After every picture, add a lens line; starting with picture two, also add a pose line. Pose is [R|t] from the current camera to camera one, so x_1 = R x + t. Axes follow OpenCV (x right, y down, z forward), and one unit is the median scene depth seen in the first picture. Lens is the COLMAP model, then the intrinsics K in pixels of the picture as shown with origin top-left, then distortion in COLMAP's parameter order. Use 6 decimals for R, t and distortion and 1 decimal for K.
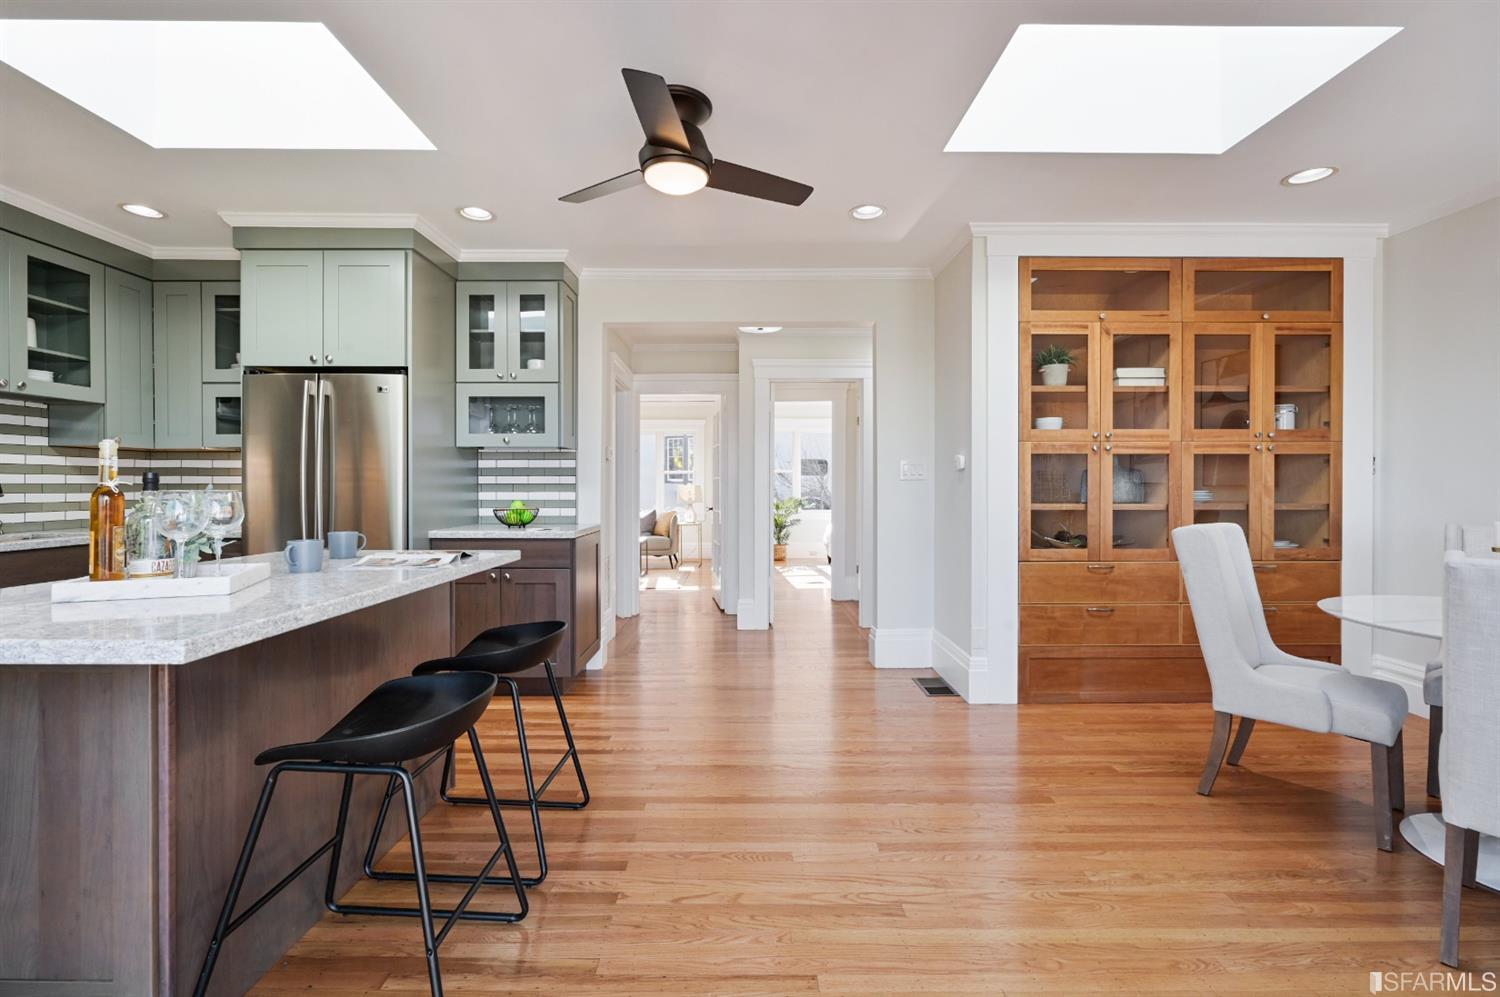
lens RADIAL K [[632.1, 0, 742.1], [0, 632.1, 484.9], [0, 0, 1]] dist [-0.001763, -0.000332]
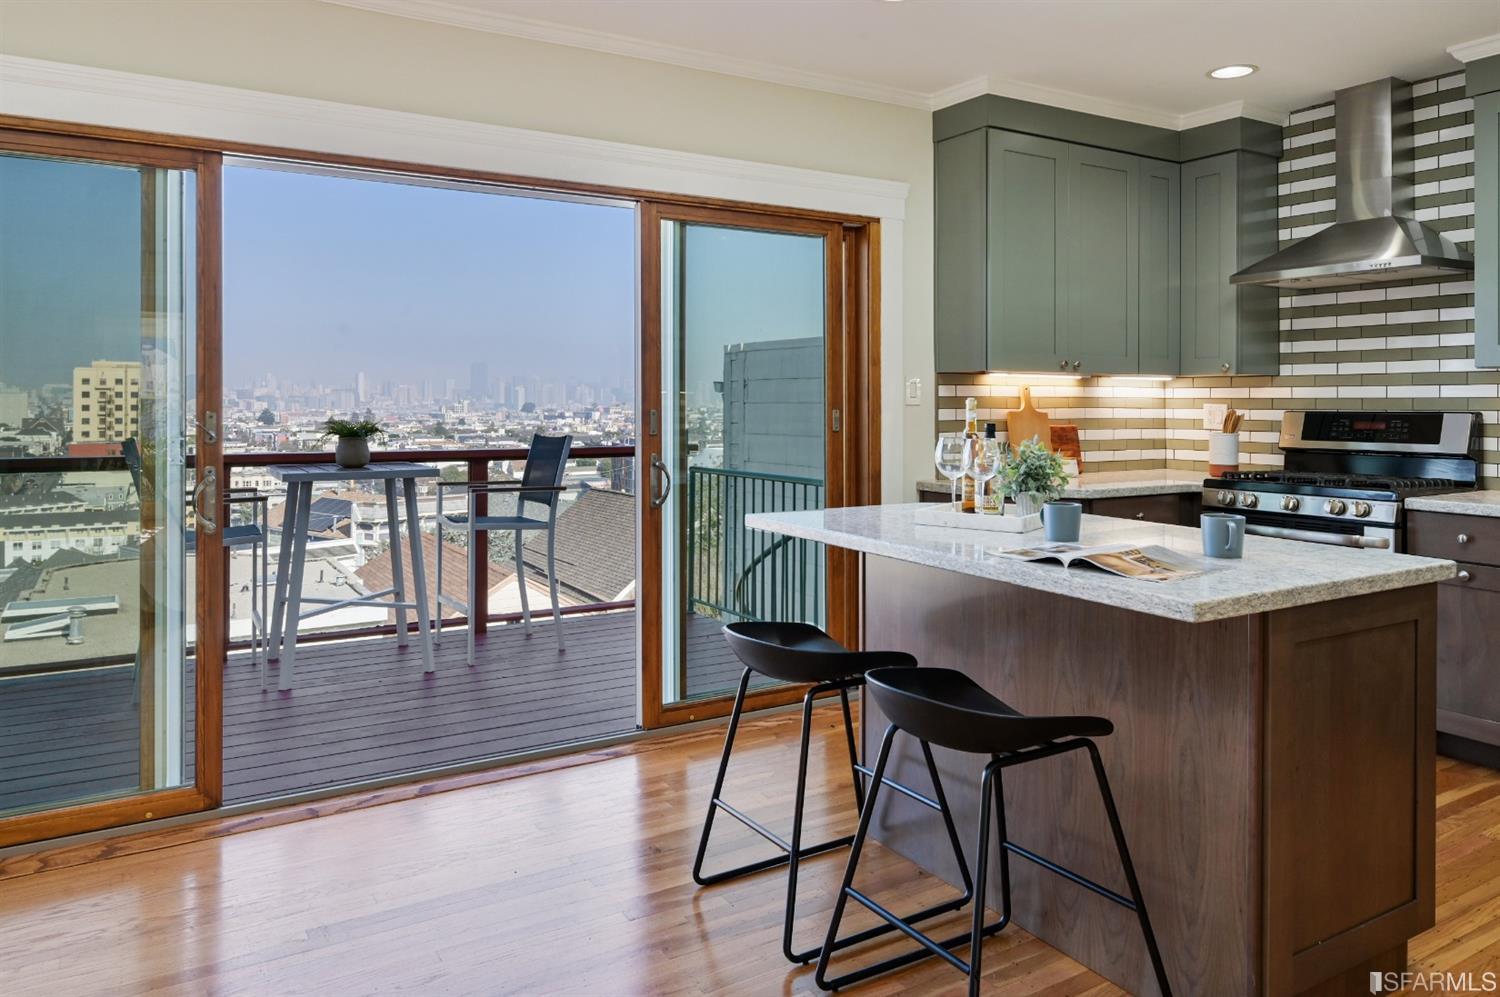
lens RADIAL K [[1037.1, 0, 746.8], [0, 1037.1, 404.2], [0, 0, 1]] dist [-0.001524, -0.000632]
pose [[-0.851570, -0.000504, -0.524241, 0.207162], [-0.002187, 0.999994, 0.002591, -0.025132], [0.524237, 0.003353, -0.851566, 1.026058]]
